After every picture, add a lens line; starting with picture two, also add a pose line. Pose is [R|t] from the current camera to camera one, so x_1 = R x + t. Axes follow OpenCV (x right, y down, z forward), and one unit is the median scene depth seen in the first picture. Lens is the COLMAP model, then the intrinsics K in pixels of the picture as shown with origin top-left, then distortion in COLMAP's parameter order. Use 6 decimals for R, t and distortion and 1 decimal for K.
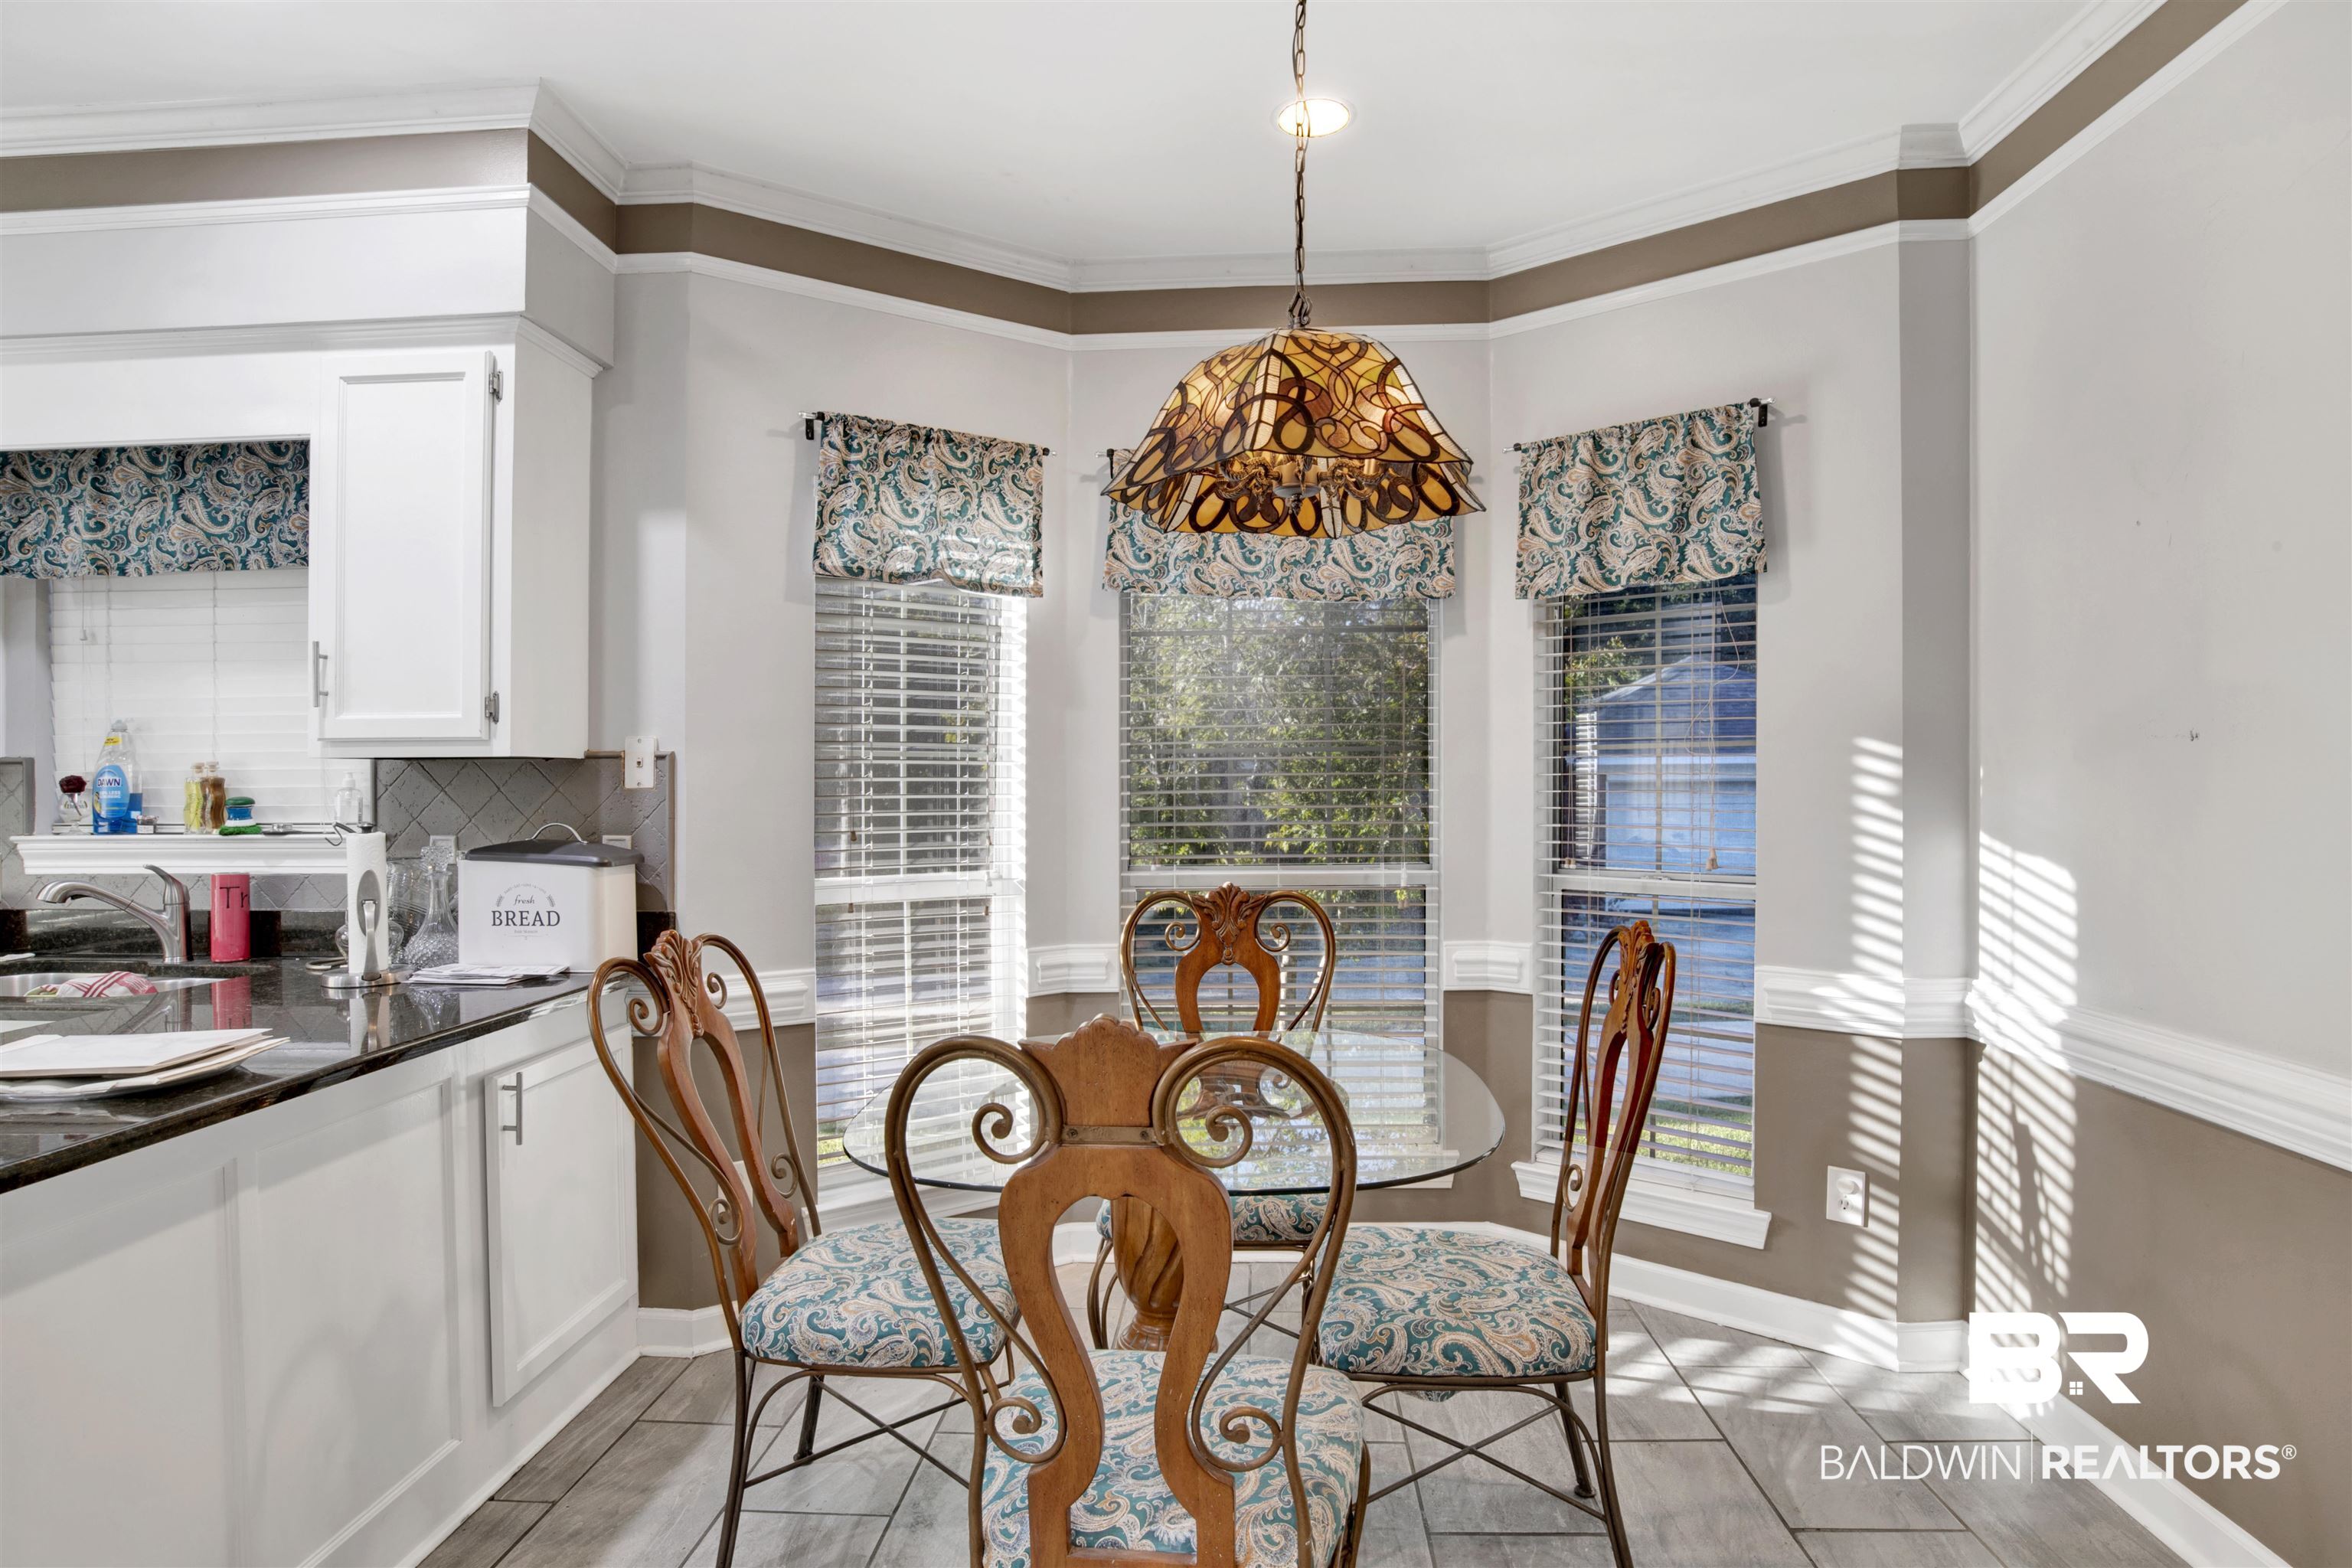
lens RADIAL K [[1250.3, 0, 1203.6], [0, 1250.3, 779.9], [0, 0, 1]] dist [-0.058824, 0.016327]
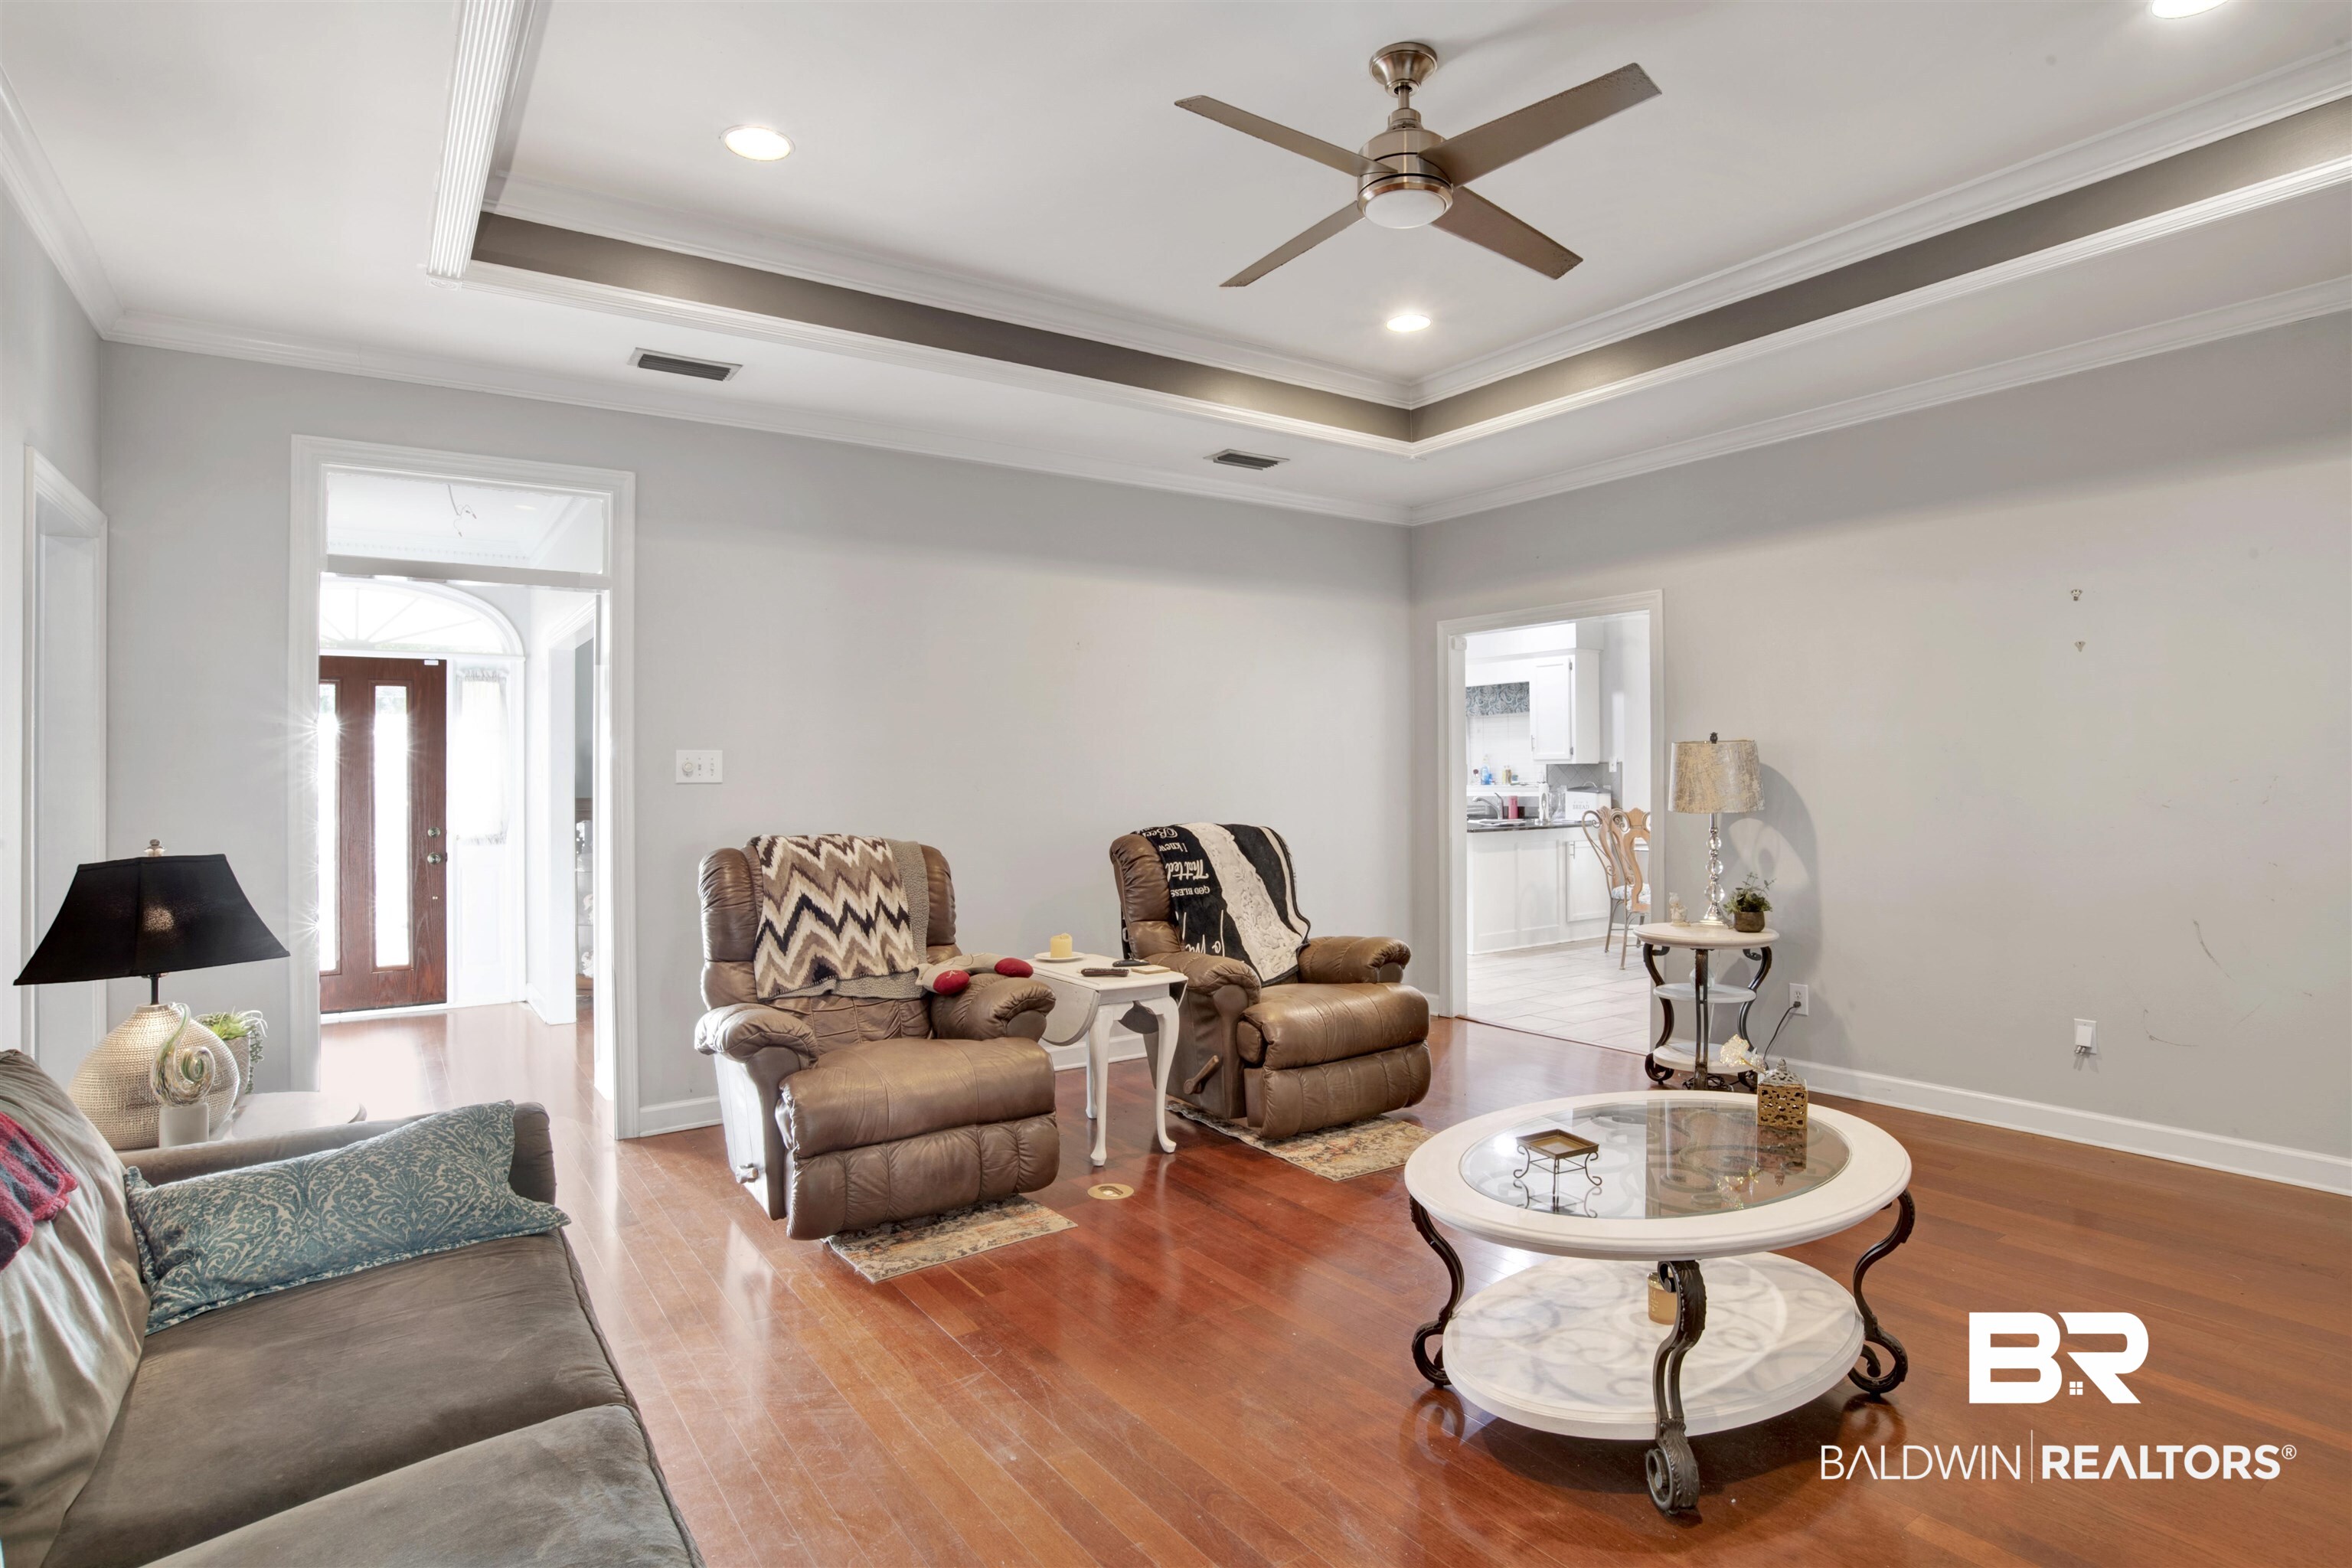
lens RADIAL K [[1243.4, 0, 1190.1], [0, 1243.4, 767.1], [0, 0, 1]] dist [-0.070239, 0.045610]
pose [[0.604551, -0.003451, -0.796559, 1.611337], [0.006380, 0.999980, 0.000510, -0.017143], [0.796541, -0.005391, 0.604560, -2.069529]]
